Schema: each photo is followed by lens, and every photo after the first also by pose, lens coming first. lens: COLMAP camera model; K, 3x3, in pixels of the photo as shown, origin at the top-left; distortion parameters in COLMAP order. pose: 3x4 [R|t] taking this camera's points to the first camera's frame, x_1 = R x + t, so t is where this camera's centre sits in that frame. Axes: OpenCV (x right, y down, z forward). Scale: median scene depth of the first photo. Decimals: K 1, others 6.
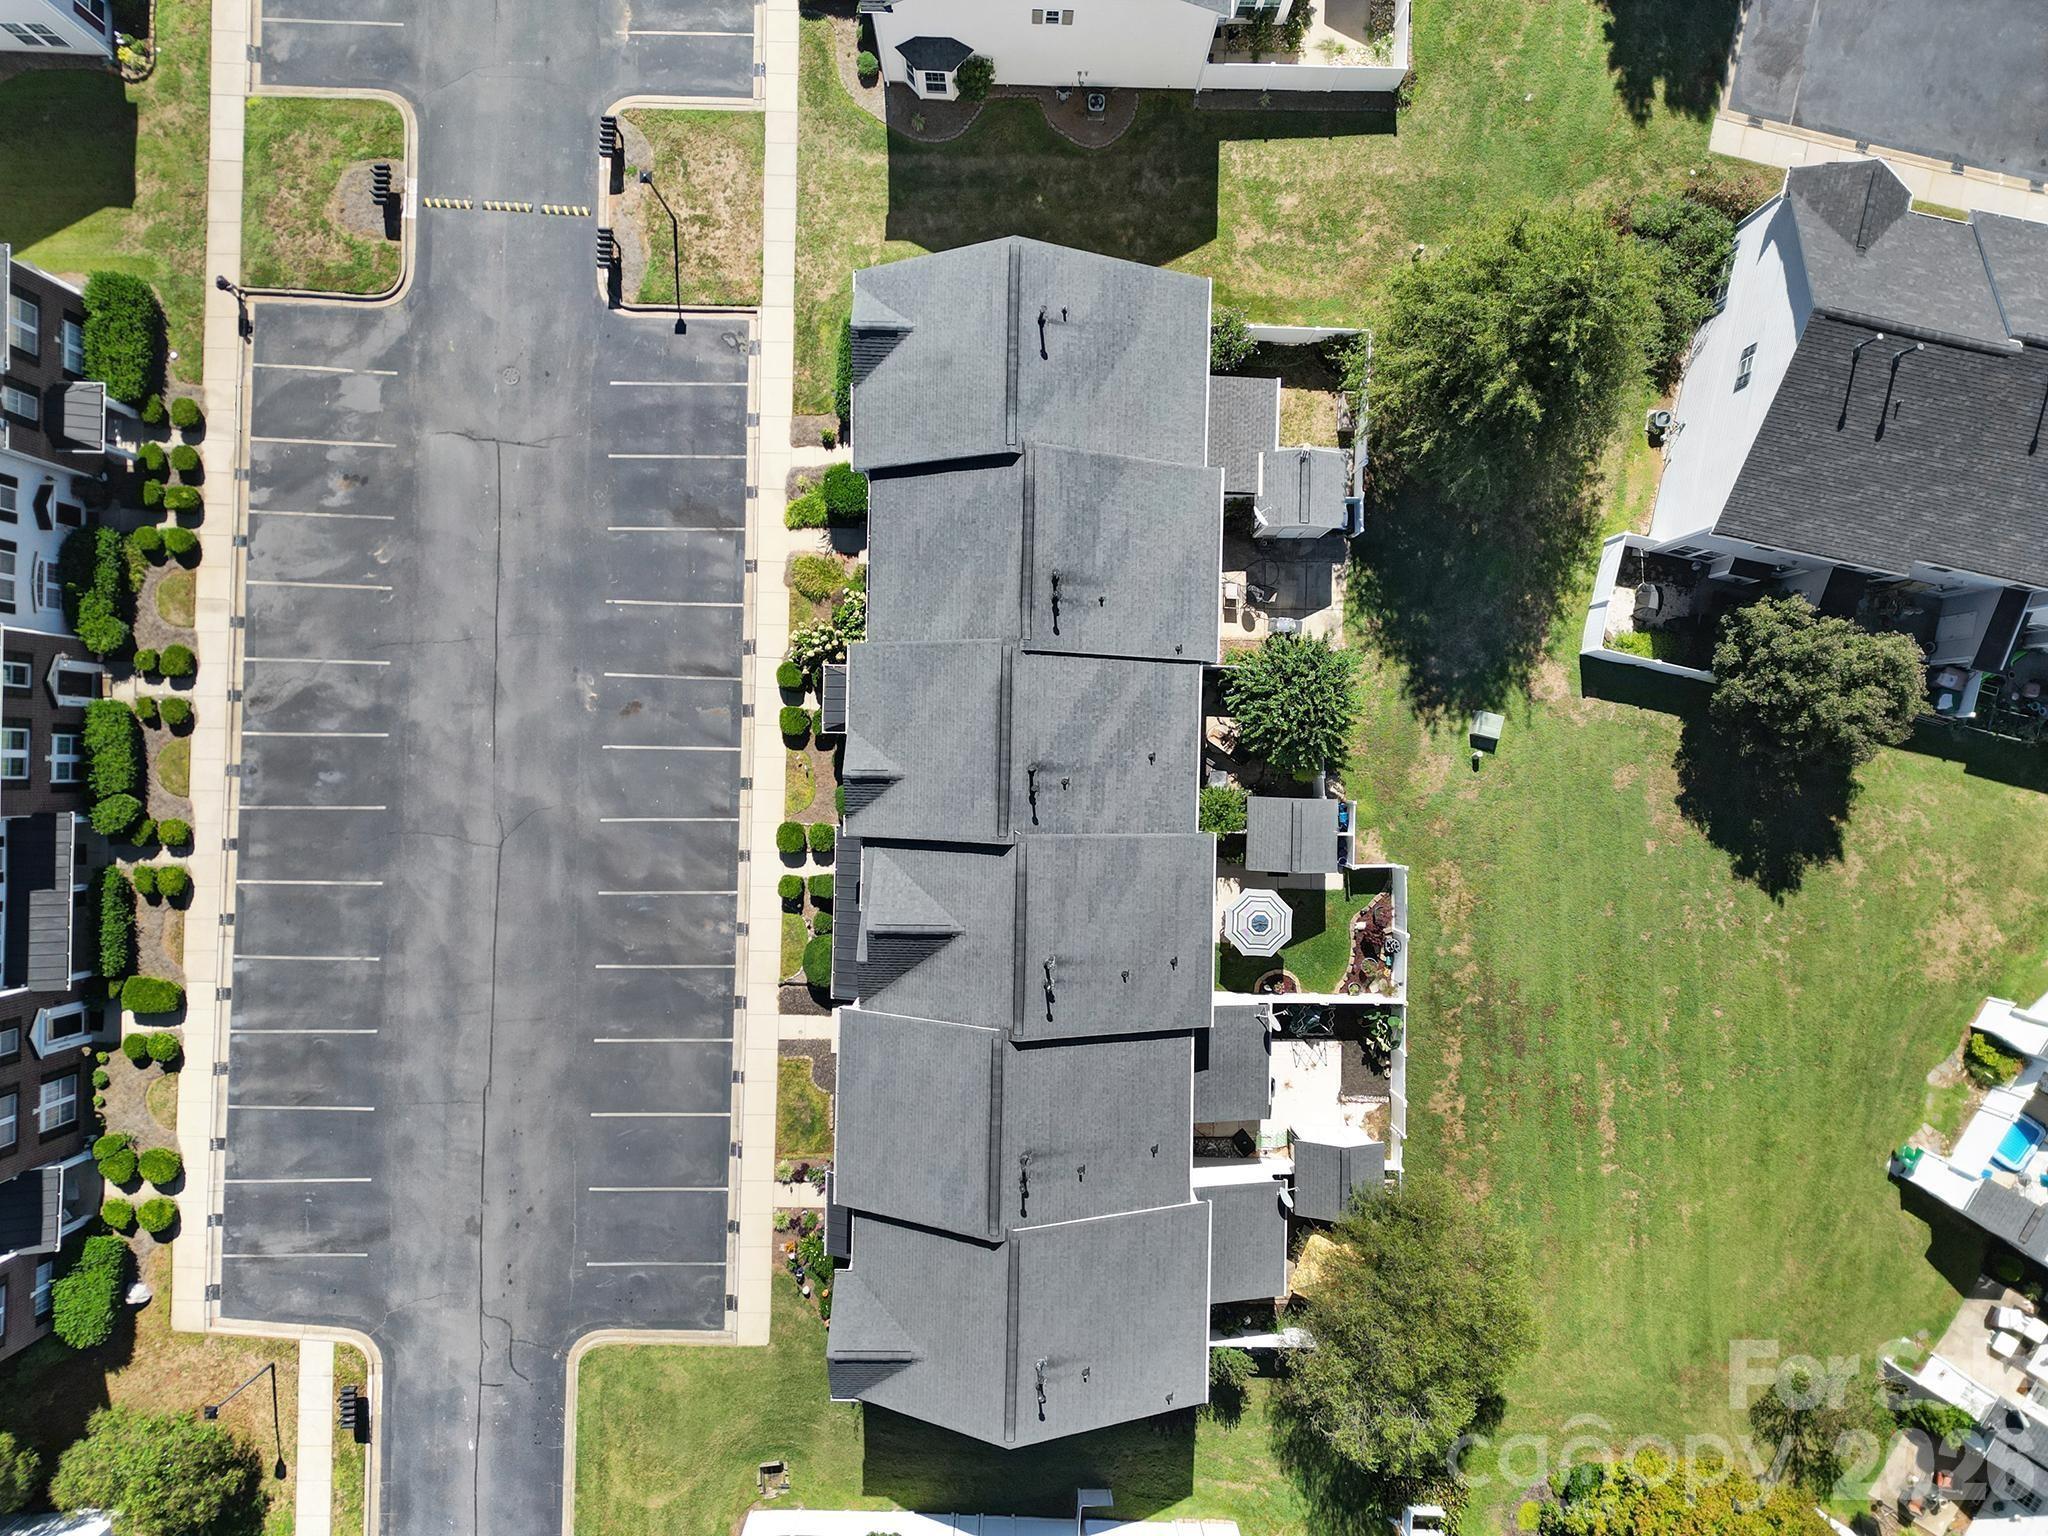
lens RADIAL K [[1432.9, 0, 1032.1], [0, 1432.9, 767.3], [0, 0, 1]] dist [0.063897, -0.042987]
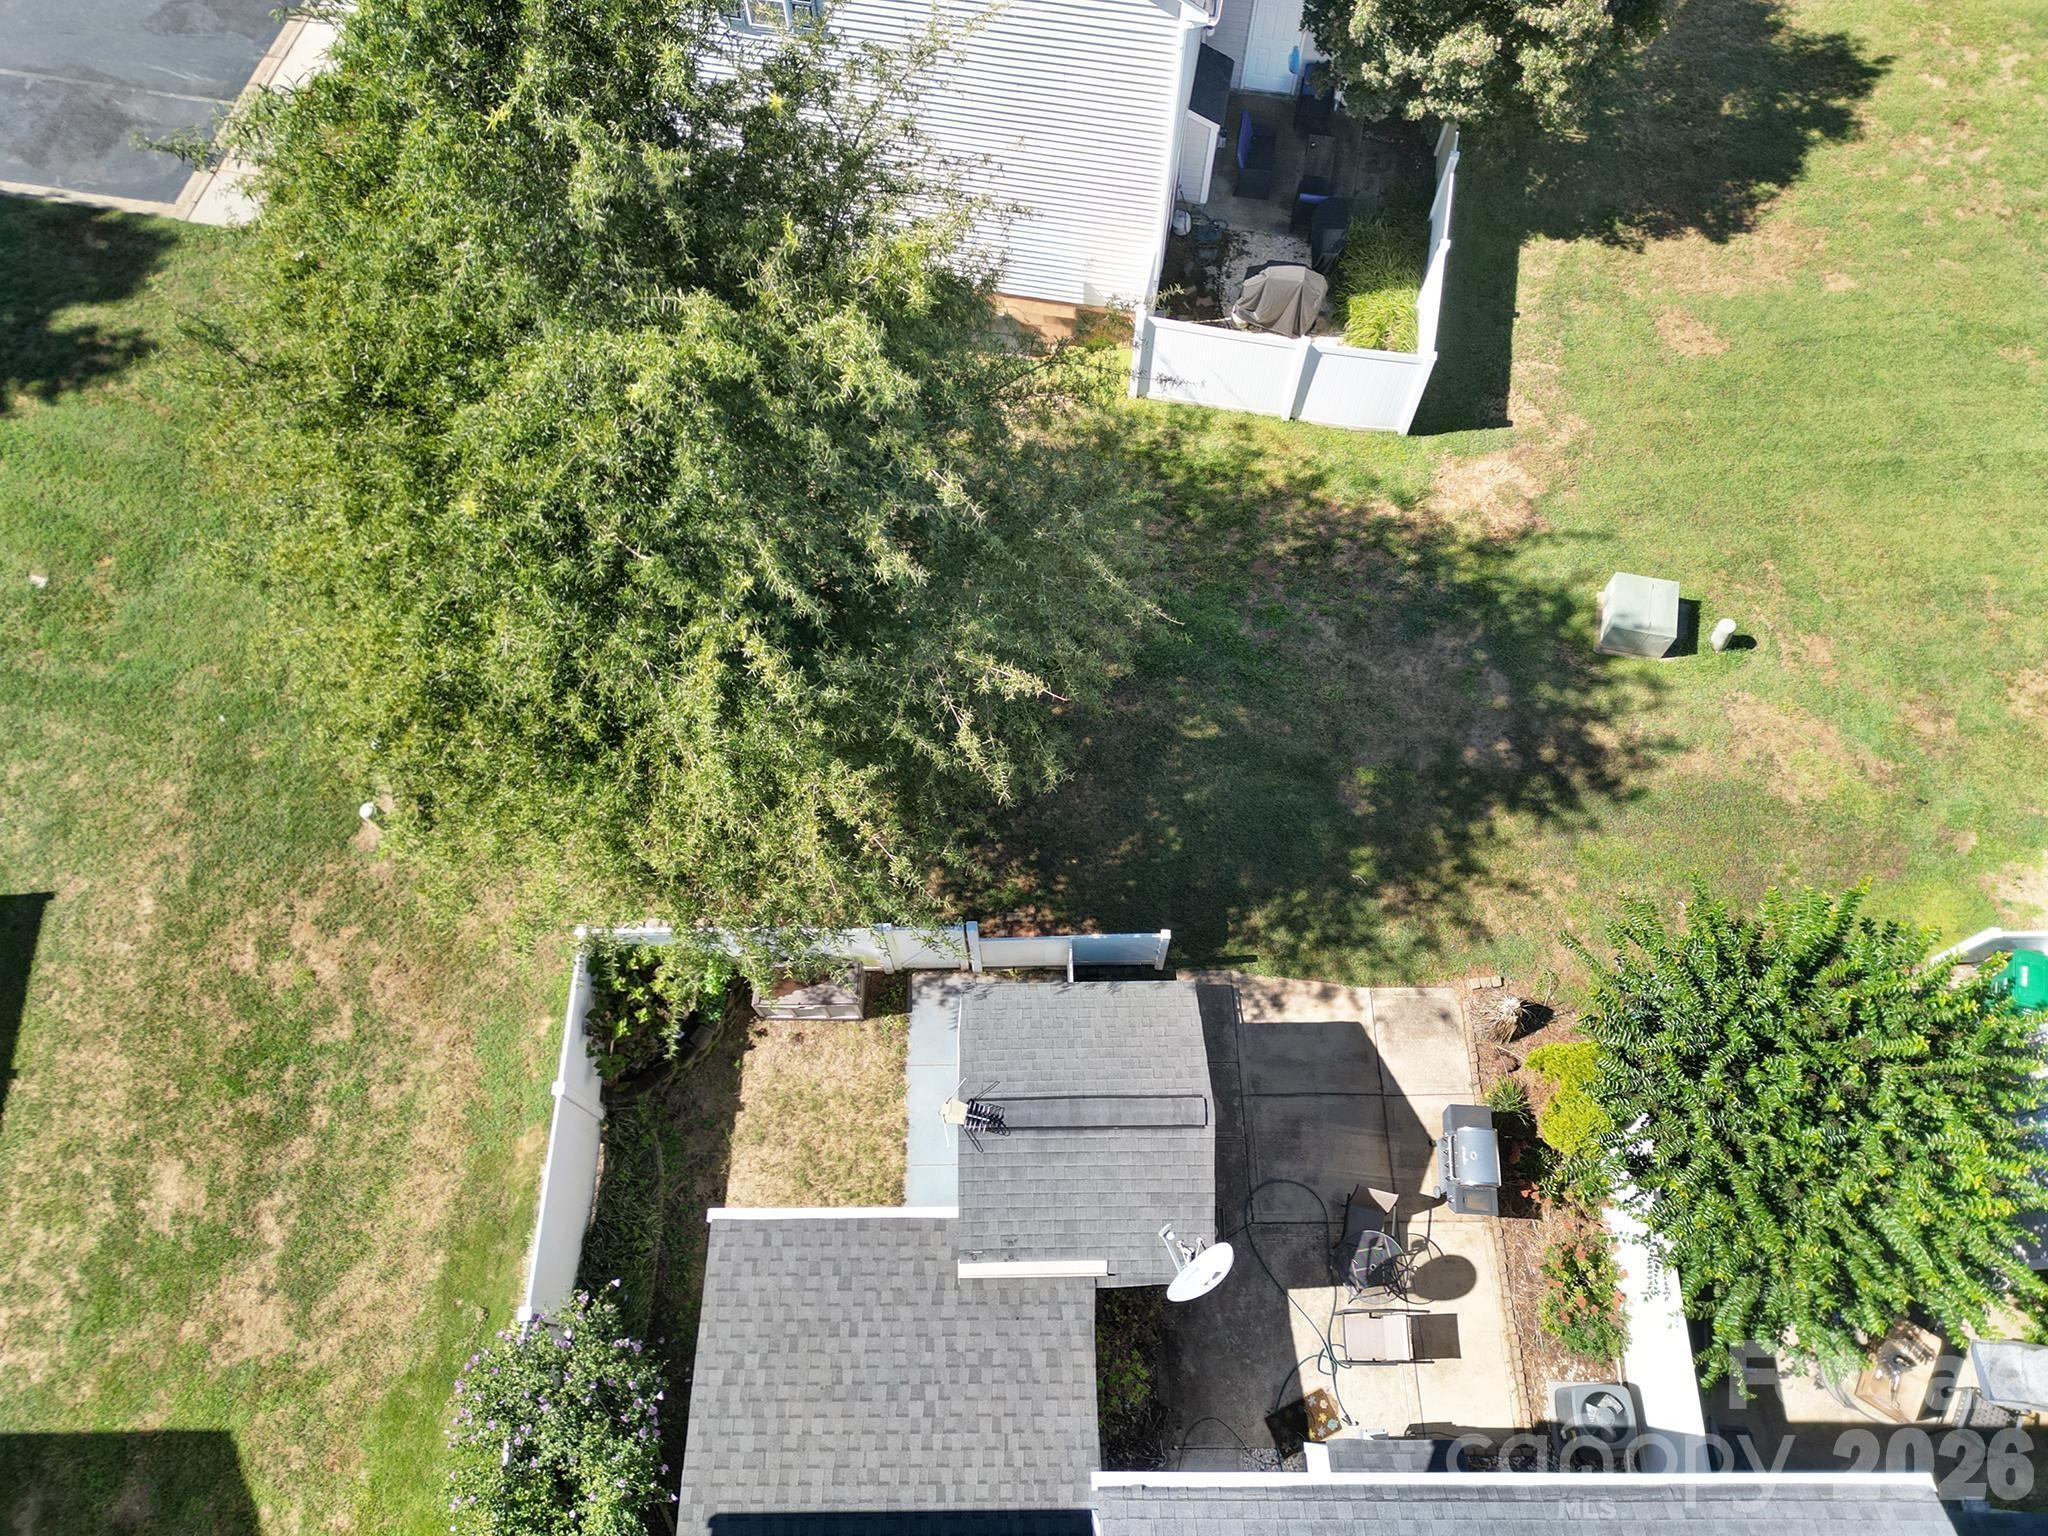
lens RADIAL K [[1432.9, 0, 1015.4], [0, 1432.9, 780.9], [0, 0, 1]] dist [0.063897, -0.042987]
pose [[-0.027674, -0.920824, 0.388996, 0.129372], [0.999617, -0.025145, 0.011593, -0.198382], [-0.000894, 0.389168, 0.921166, 0.657918]]
